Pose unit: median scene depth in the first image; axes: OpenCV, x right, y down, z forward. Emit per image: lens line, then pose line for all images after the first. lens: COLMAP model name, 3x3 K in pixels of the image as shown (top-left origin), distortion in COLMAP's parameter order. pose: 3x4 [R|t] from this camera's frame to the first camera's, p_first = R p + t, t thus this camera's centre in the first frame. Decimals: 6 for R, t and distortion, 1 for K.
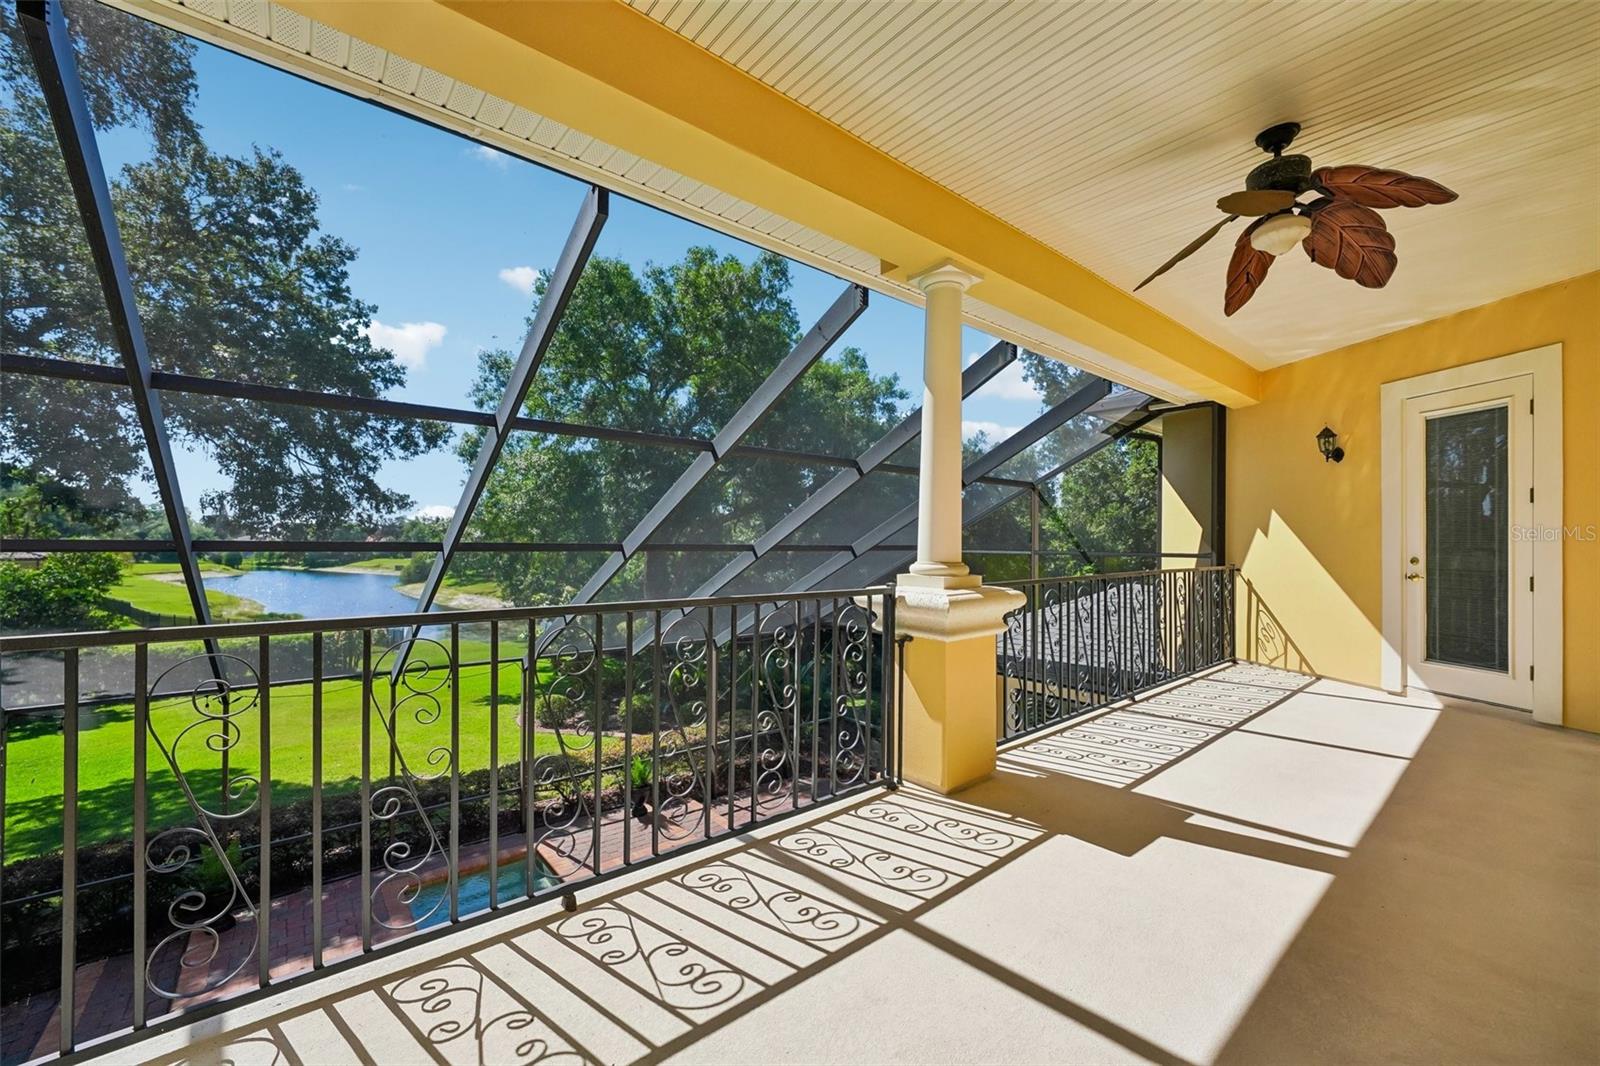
lens RADIAL K [[631.8, 0, 777.8], [0, 631.8, 537.0], [0, 0, 1]] dist [-0.007076, 0.000040]
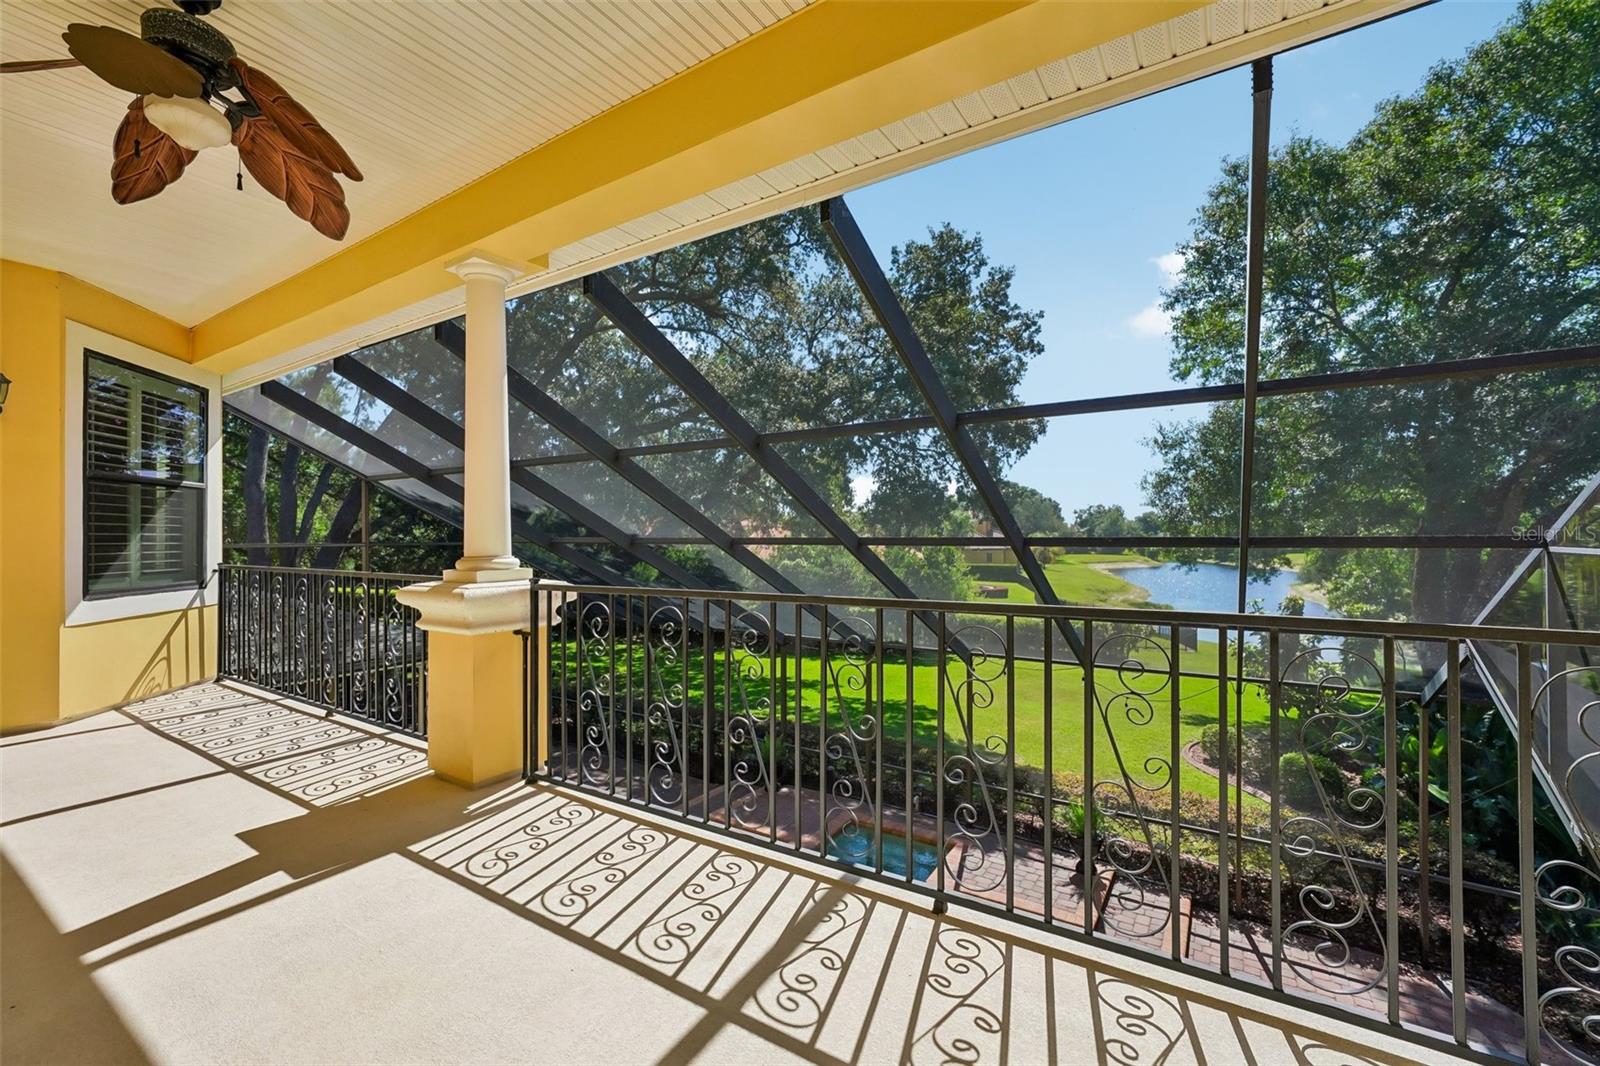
lens RADIAL K [[680.9, 0, 796.9], [0, 680.9, 535.8], [0, 0, 1]] dist [-0.033745, 0.011011]
pose [[0.310378, -0.008227, -0.950578, 0.575335], [0.014901, 0.999882, -0.003788, 0.012175], [0.950496, -0.012989, 0.310464, 0.471645]]
